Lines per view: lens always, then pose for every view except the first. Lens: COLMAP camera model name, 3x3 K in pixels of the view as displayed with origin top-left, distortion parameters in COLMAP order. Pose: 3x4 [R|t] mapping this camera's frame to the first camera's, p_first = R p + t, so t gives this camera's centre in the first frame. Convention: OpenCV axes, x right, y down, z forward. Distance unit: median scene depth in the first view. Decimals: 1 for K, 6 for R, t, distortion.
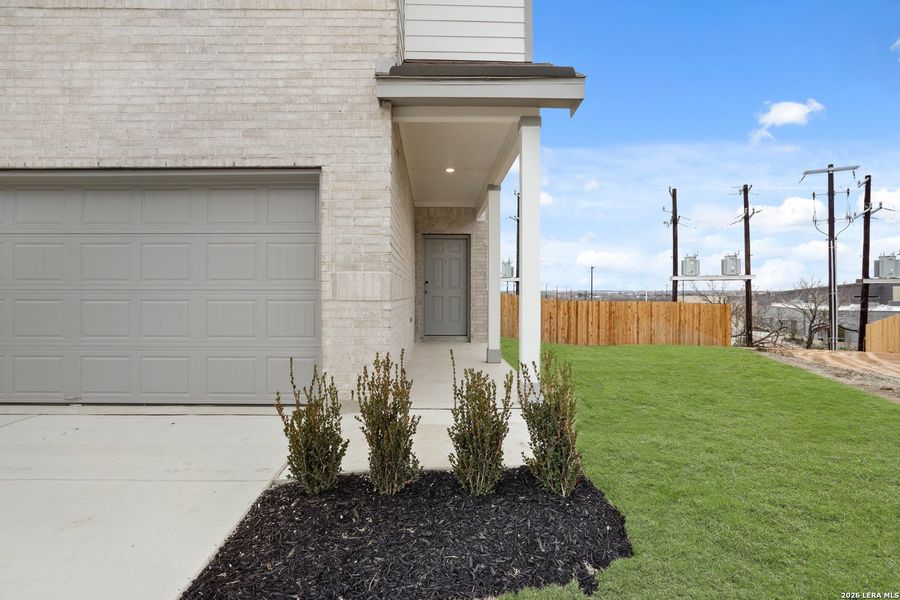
lens RADIAL K [[410.8, 0, 450.0], [0, 410.8, 300.0], [0, 0, 1]] dist [-0.002290, 0.000040]
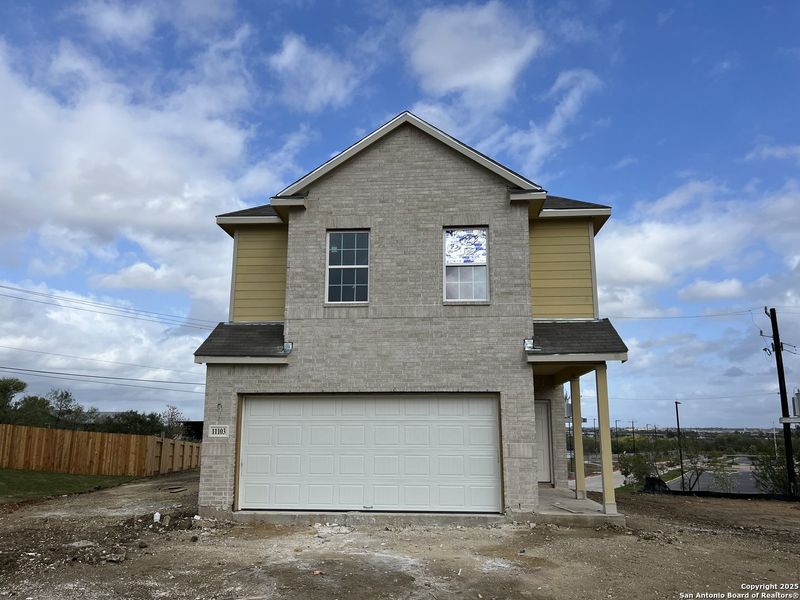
lens RADIAL K [[658.0, 0, 400.0], [0, 658.0, 300.0], [0, 0, 1]] dist [0.074313, -0.000766]
pose [[0.996561, -0.013261, -0.081797, -0.536625], [-0.003366, 0.979821, -0.199851, -0.106563], [0.082797, 0.199439, 0.976406, -2.416993]]
